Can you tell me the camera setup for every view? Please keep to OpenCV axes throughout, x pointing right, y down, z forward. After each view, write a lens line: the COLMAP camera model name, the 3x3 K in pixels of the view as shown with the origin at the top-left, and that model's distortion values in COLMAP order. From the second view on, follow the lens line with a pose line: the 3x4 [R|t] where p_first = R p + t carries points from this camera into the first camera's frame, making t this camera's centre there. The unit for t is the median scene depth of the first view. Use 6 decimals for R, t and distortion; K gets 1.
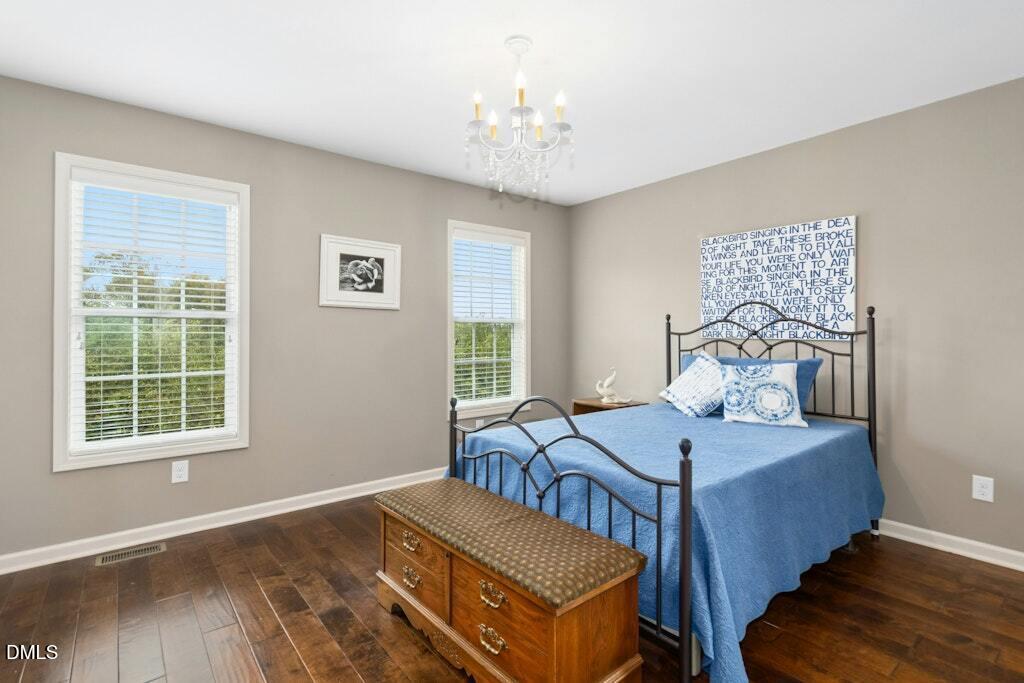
lens RADIAL K [[477.9, 0, 517.2], [0, 477.9, 334.5], [0, 0, 1]] dist [0.007332, 0.000131]
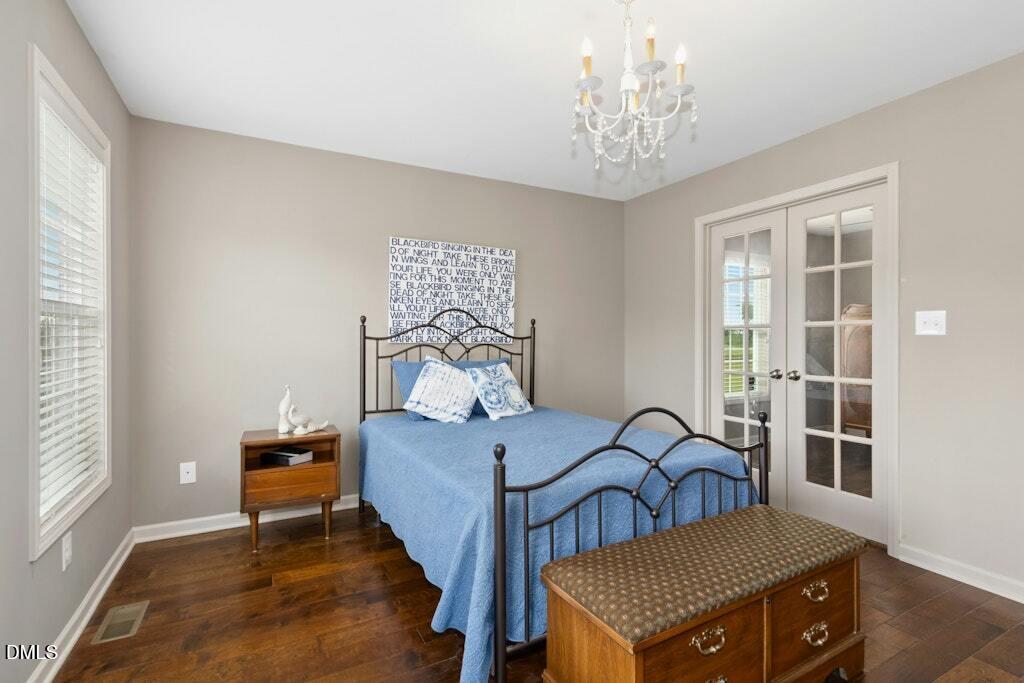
lens RADIAL K [[477.9, 0, 516.4], [0, 477.9, 342.7], [0, 0, 1]] dist [0.007332, 0.000131]
pose [[0.212383, -0.007727, 0.977156, -0.542986], [0.001495, 0.999970, 0.007582, -0.000087], [-0.977185, -0.000150, 0.212388, 0.643574]]
